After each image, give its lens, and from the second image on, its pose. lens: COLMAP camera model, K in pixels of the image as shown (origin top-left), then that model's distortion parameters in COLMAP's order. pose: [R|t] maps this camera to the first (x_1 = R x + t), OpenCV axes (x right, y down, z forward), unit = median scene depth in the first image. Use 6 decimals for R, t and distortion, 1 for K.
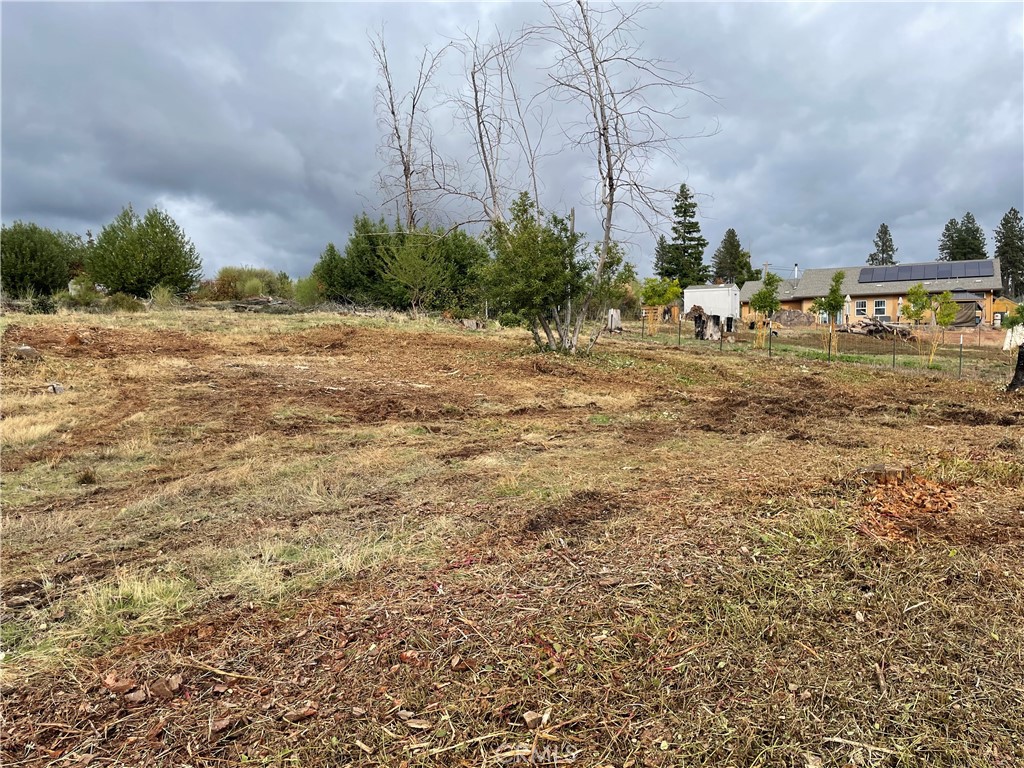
lens RADIAL K [[717.8, 0, 512.0], [0, 717.8, 384.0], [0, 0, 1]] dist [-0.001598, -0.000911]
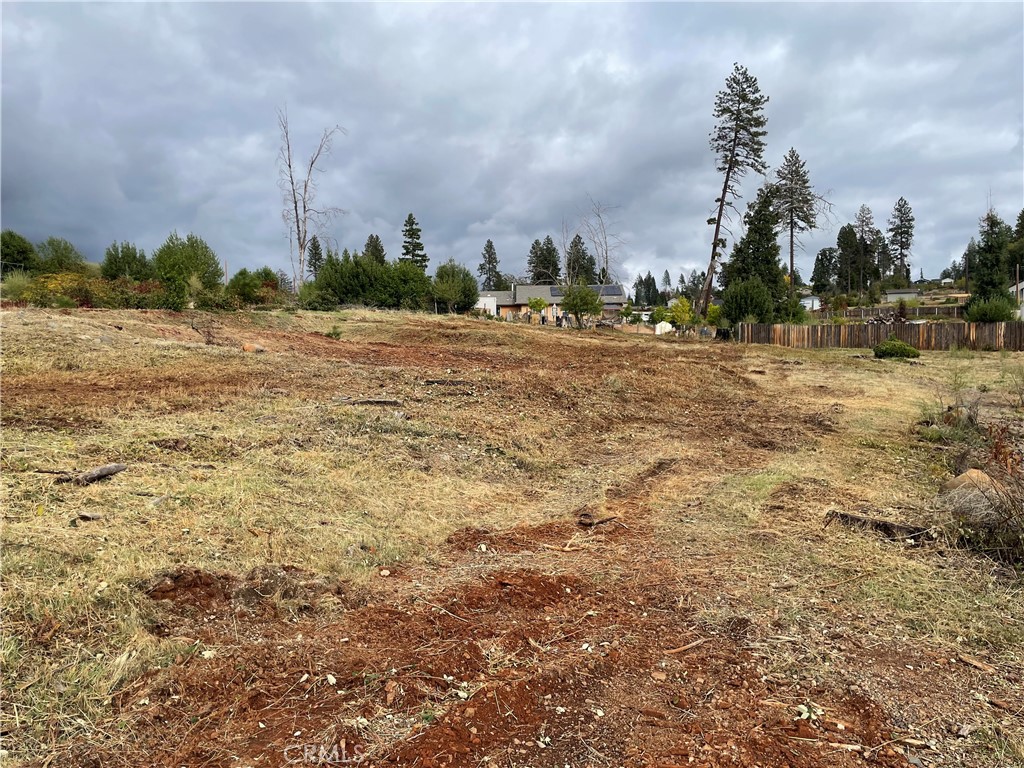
lens RADIAL K [[771.5, 0, 512.0], [0, 771.5, 384.0], [0, 0, 1]] dist [0.085179, -0.118040]
pose [[0.852920, -0.017779, 0.521739, -0.237470], [0.018500, 0.999822, 0.003828, 0.025152], [-0.521714, 0.006387, 0.853096, -0.220439]]
